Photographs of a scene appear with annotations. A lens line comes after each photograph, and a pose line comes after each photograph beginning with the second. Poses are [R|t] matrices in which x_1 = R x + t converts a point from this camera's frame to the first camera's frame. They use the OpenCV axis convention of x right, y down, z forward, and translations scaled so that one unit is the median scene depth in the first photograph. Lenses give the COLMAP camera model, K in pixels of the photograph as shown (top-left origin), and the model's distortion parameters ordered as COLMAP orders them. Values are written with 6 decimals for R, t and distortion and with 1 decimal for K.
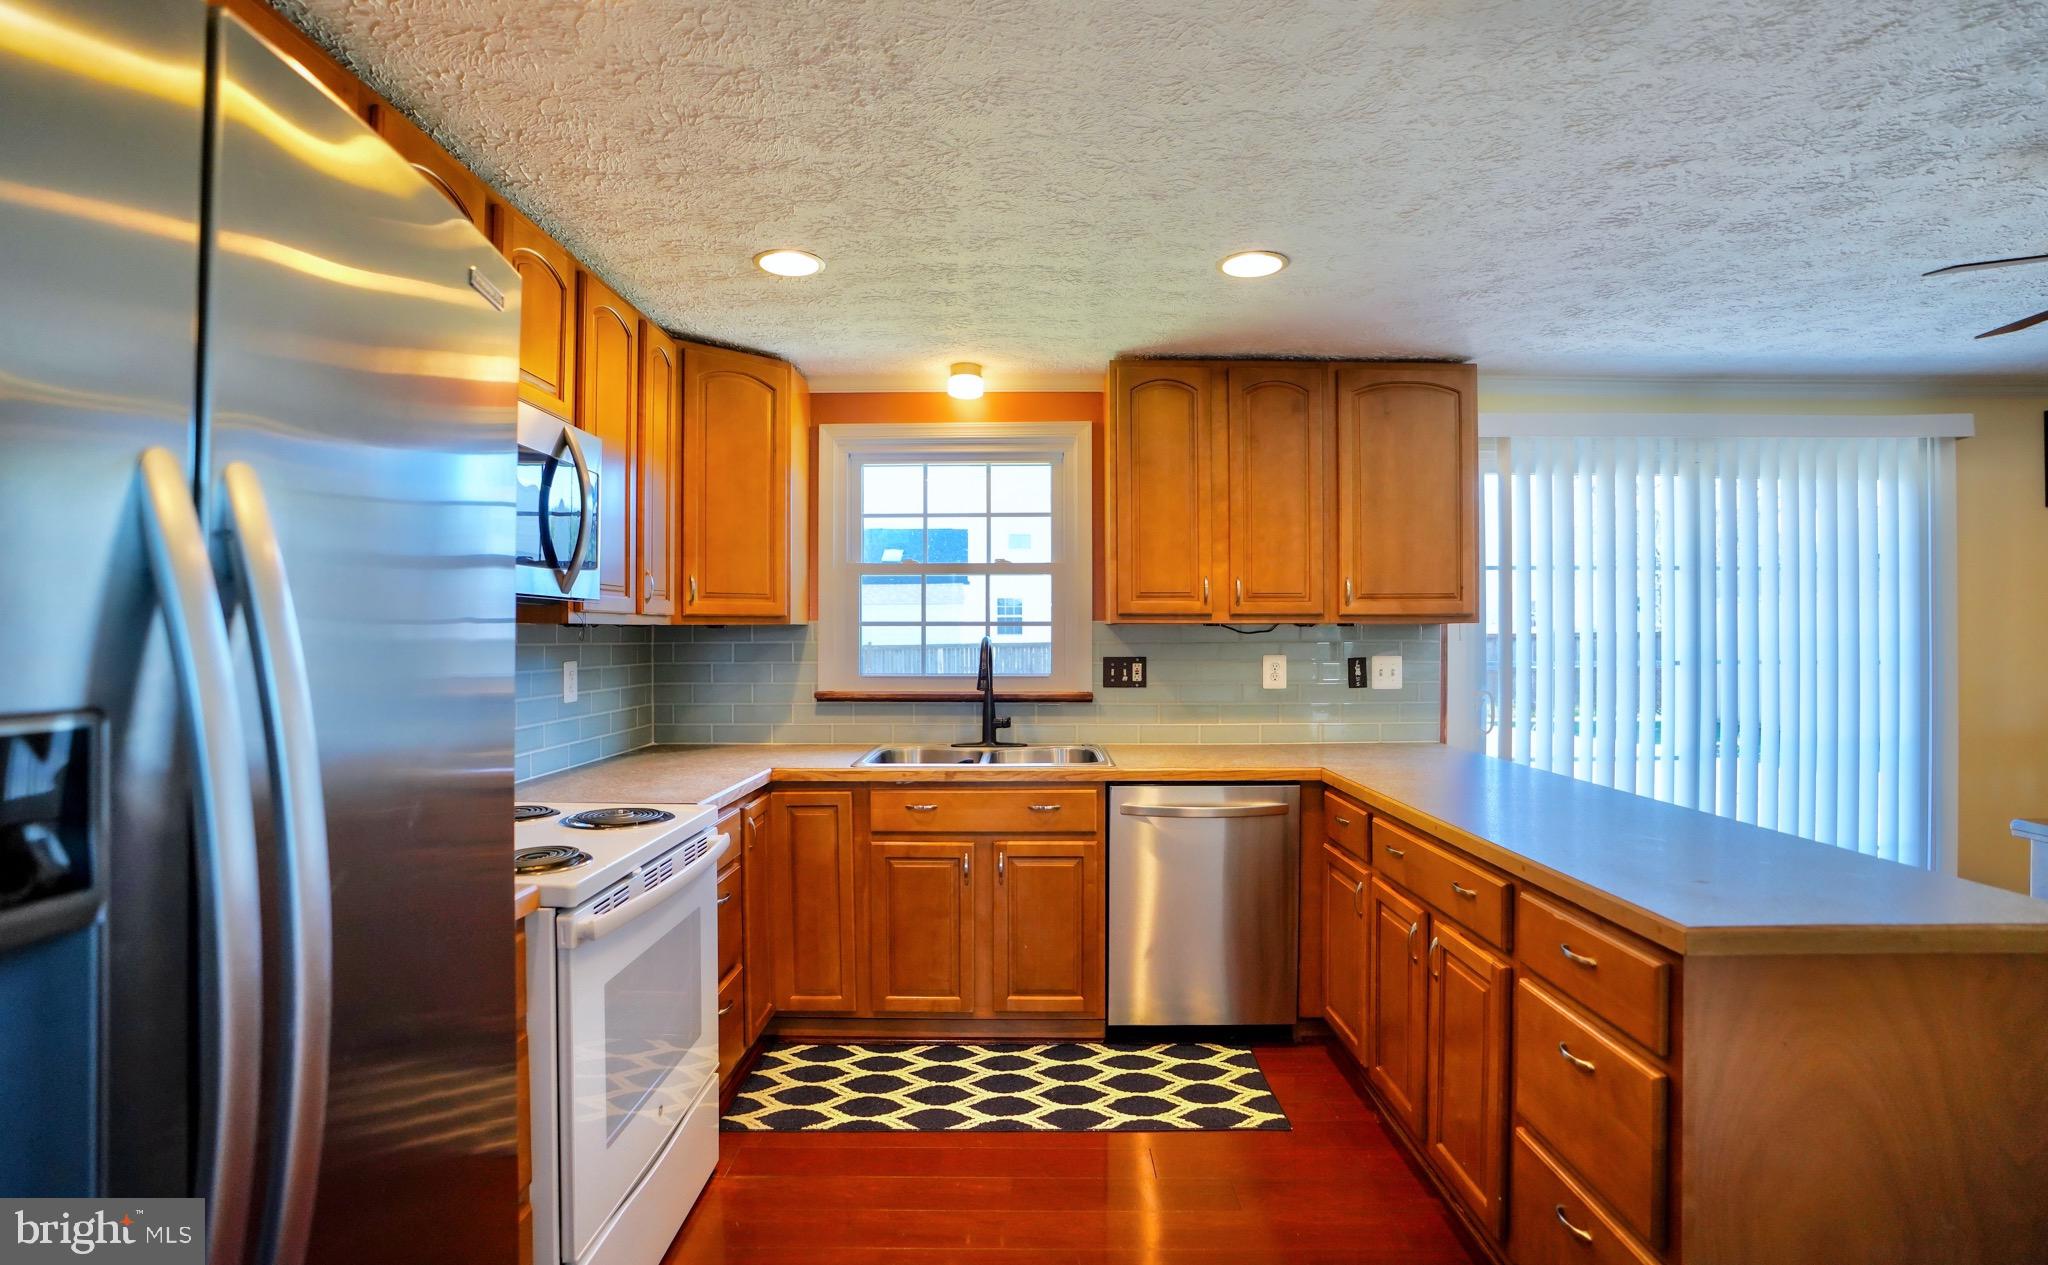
lens RADIAL K [[952.4, 0, 1024.0], [0, 952.4, 632.5], [0, 0, 1]] dist [-0.071332, 0.000033]
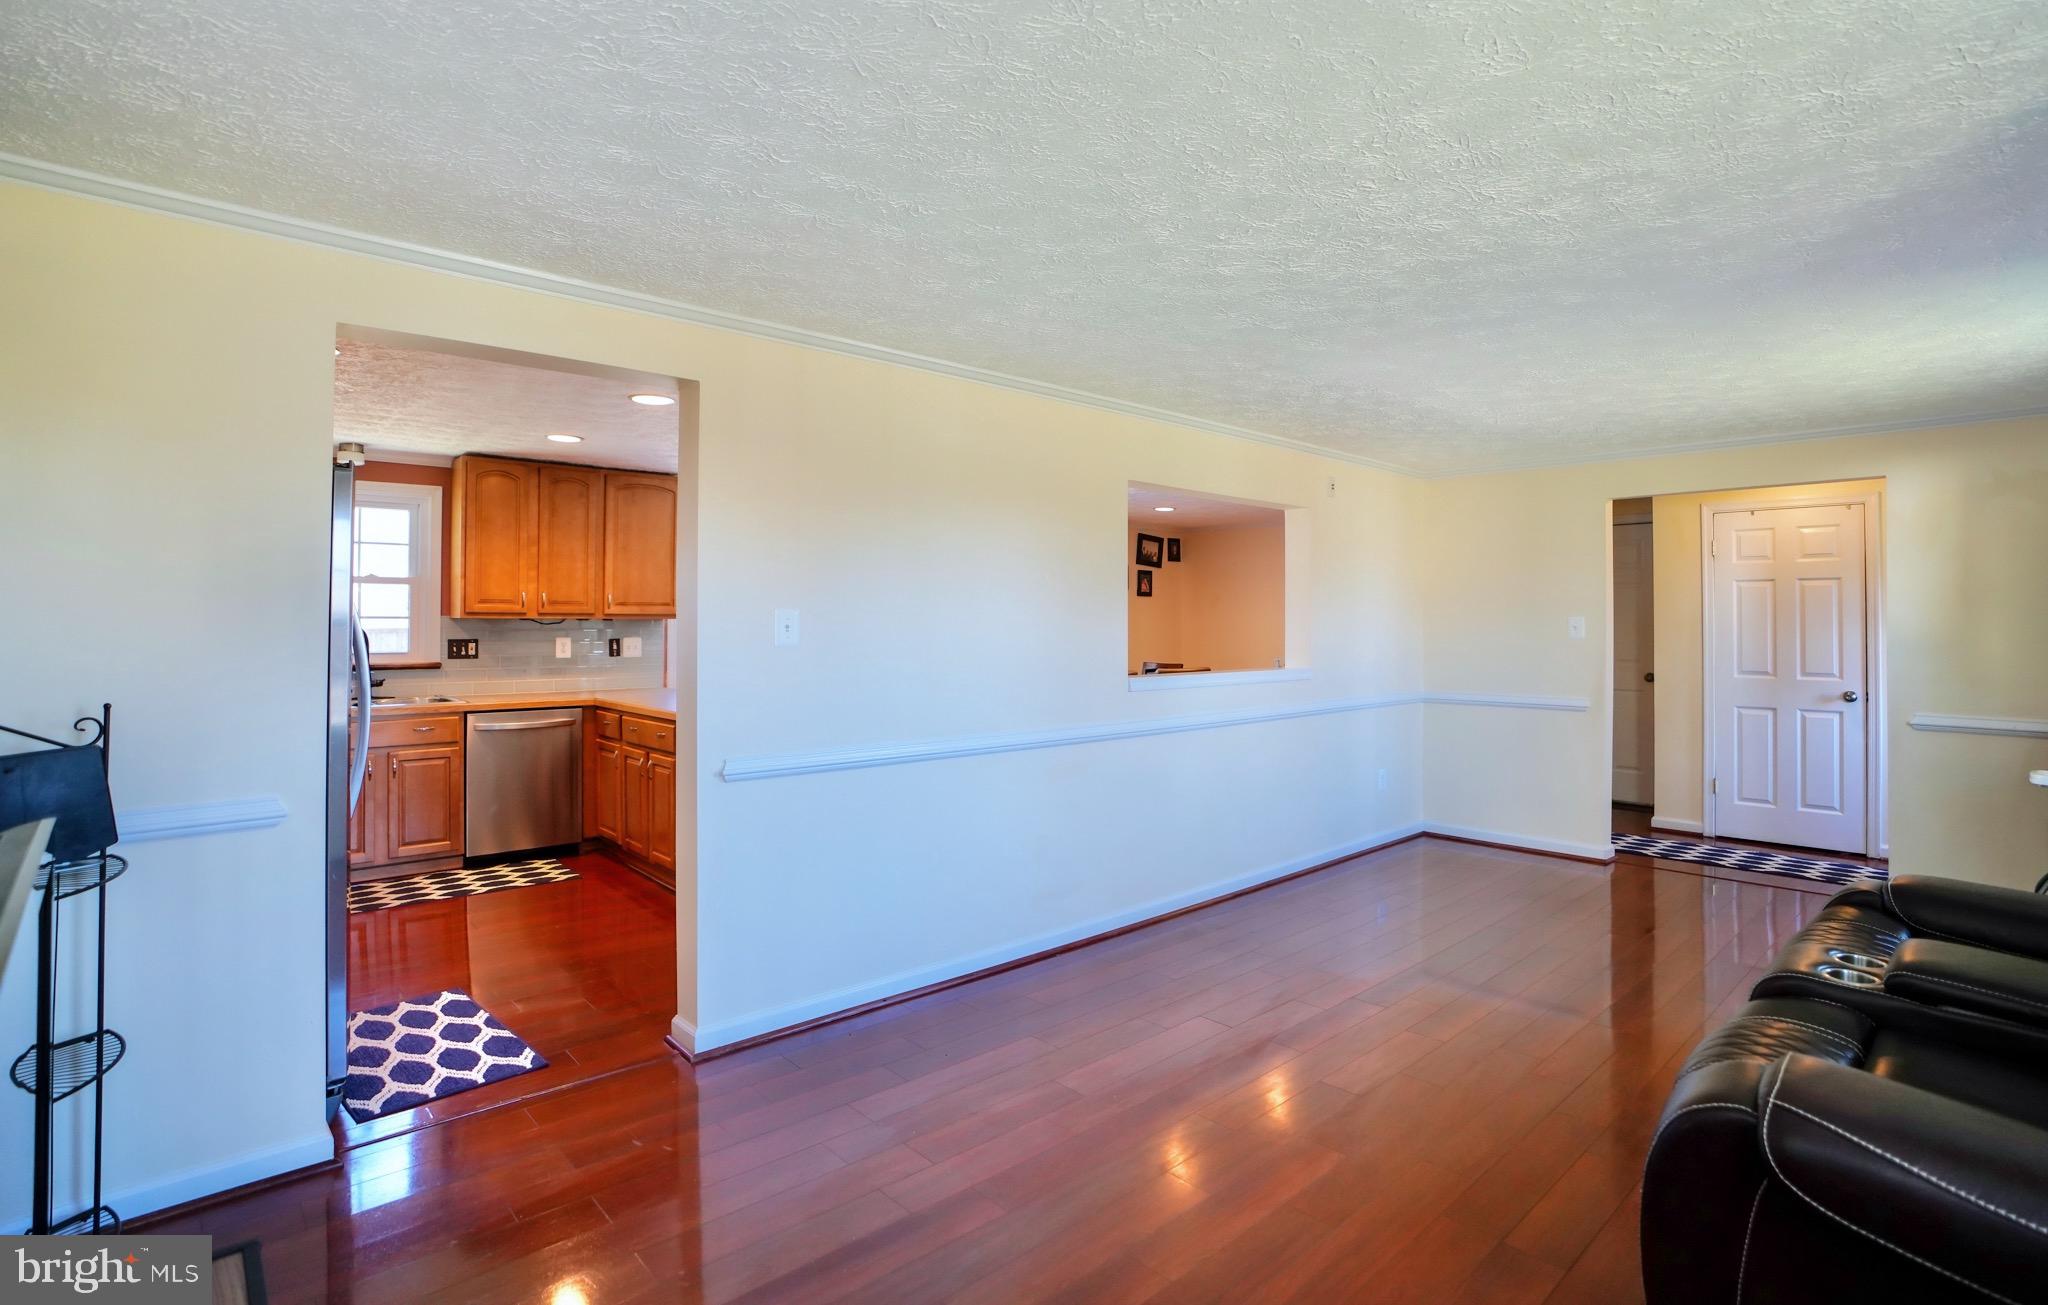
lens RADIAL K [[942.9, 0, 1015.4], [0, 942.9, 610.2], [0, 0, 1]] dist [-0.045618, 0.000174]
pose [[0.736188, 0.011296, 0.676682, -0.280851], [-0.004665, 0.999922, -0.011617, -0.009047], [-0.676761, 0.005396, 0.736183, -0.800461]]
